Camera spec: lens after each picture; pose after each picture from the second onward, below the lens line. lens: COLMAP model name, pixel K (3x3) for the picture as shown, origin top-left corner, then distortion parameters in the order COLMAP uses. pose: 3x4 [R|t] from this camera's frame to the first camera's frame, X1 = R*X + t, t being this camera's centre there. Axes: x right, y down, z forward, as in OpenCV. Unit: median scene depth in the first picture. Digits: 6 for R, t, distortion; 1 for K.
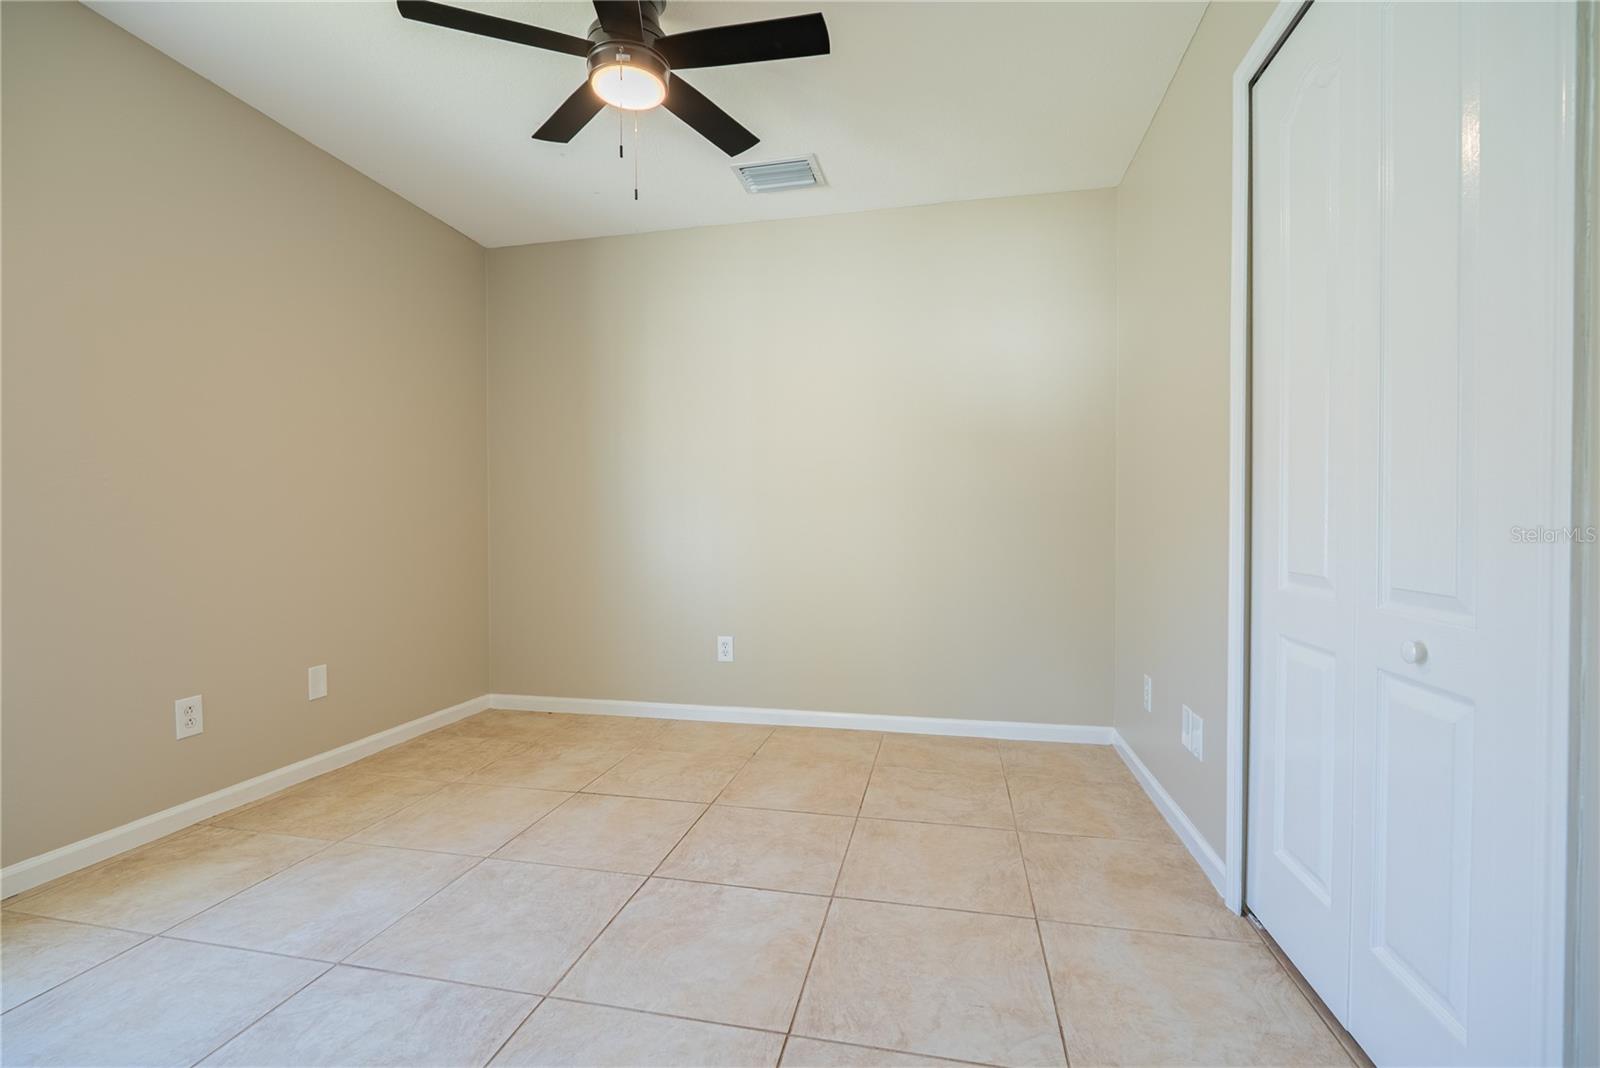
lens RADIAL K [[702.1, 0, 802.4], [0, 702.1, 534.6], [0, 0, 1]] dist [-0.003114, 0.000049]
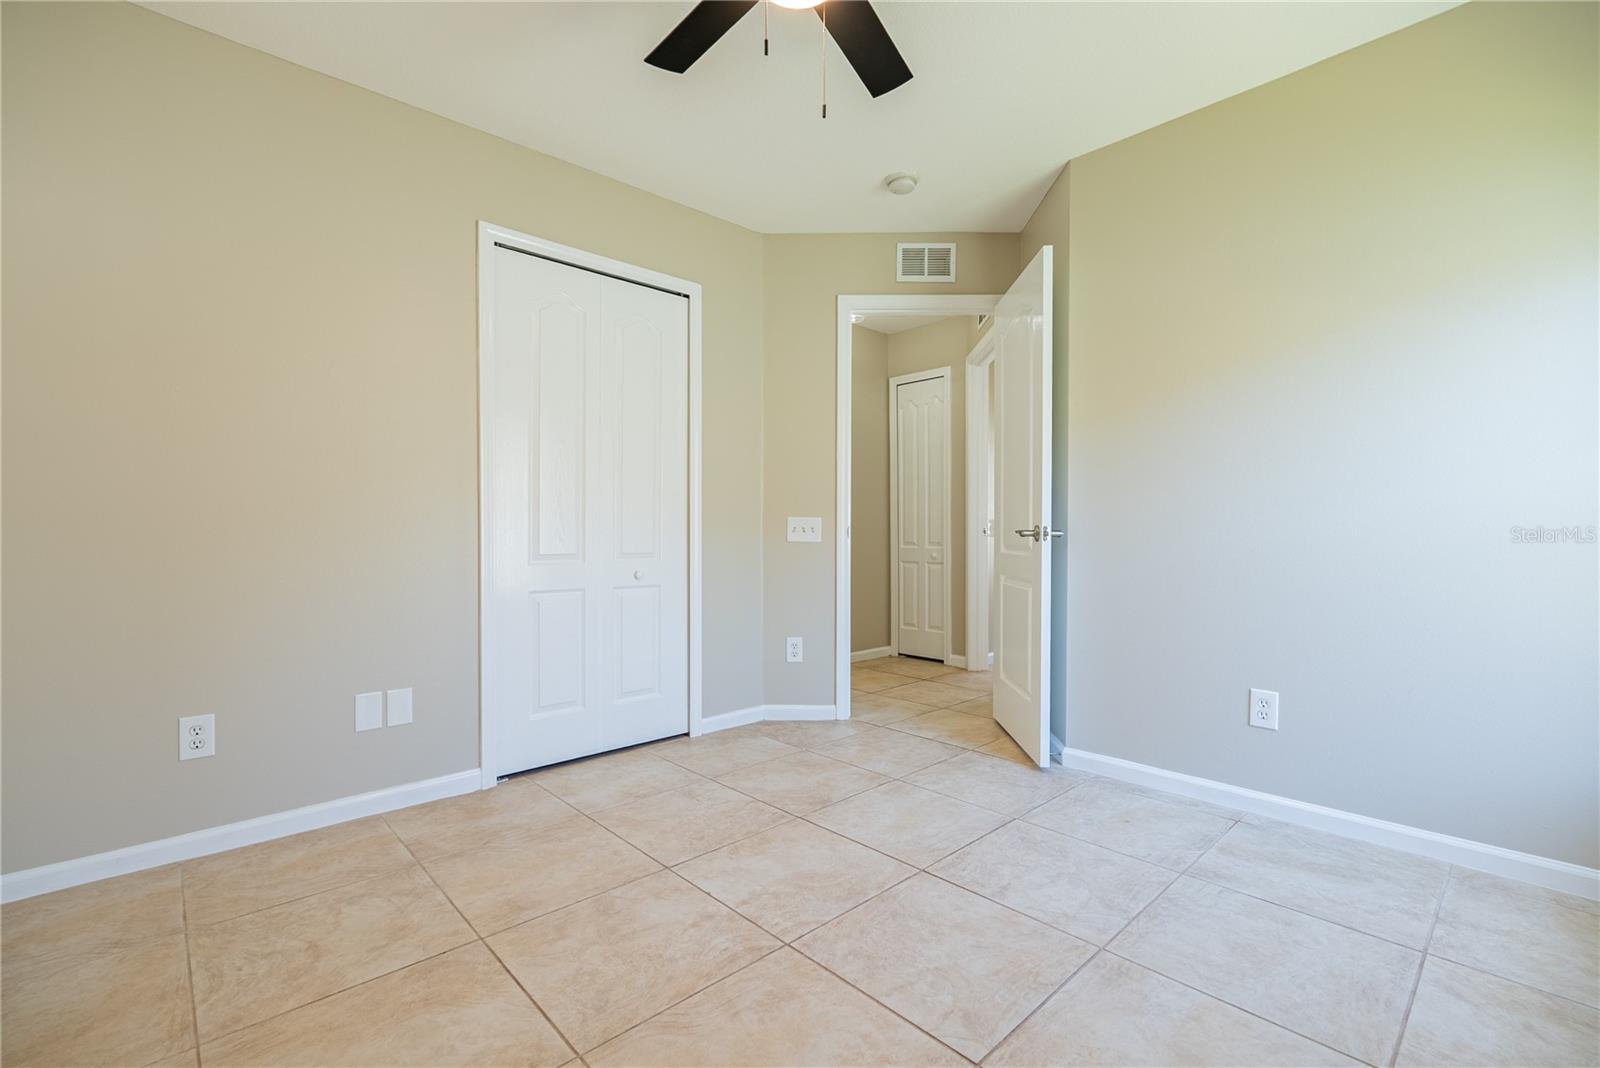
lens RADIAL K [[702.1, 0, 802.4], [0, 702.1, 534.6], [0, 0, 1]] dist [-0.003114, 0.000049]
pose [[-0.819483, -0.001109, 0.573103, -0.668618], [0.009838, 0.999824, 0.016002, -0.015344], [-0.573019, 0.018752, -0.819327, 1.565019]]
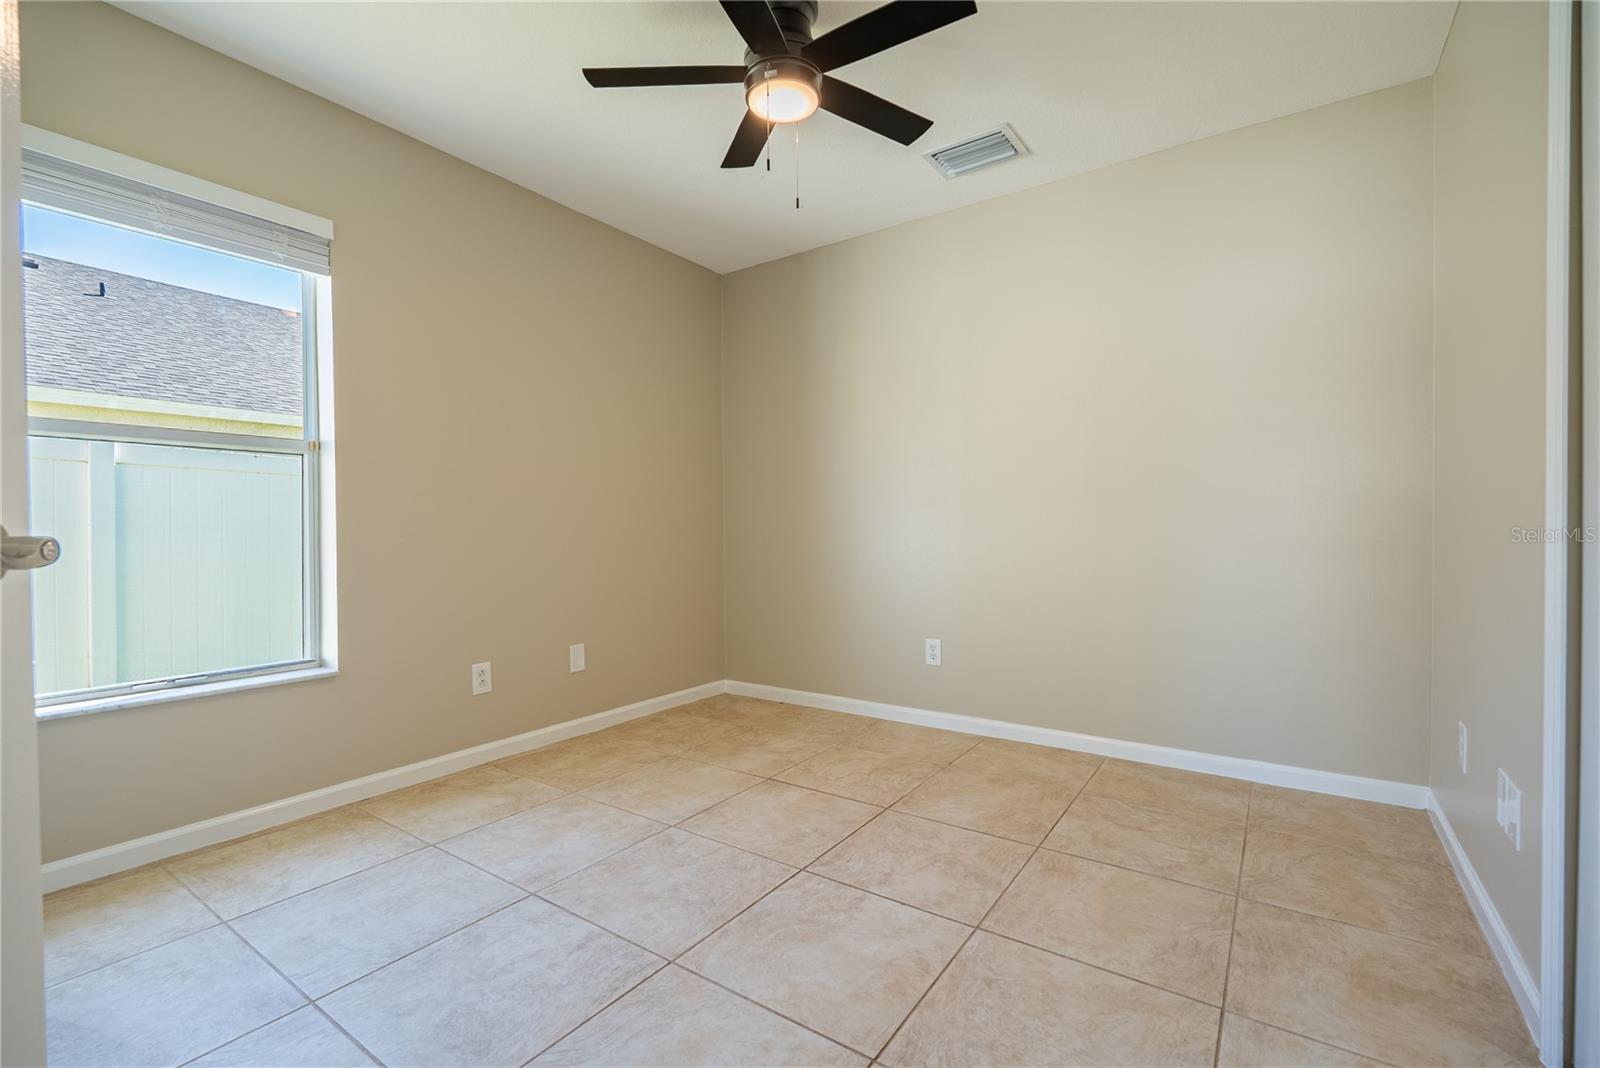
lens RADIAL K [[702.1, 0, 802.4], [0, 702.1, 534.6], [0, 0, 1]] dist [-0.003114, 0.000049]
pose [[0.921997, -0.001217, -0.387195, 0.167464], [0.001156, 0.999999, -0.000391, 0.000544], [0.387196, -0.000087, 0.921998, 0.056492]]
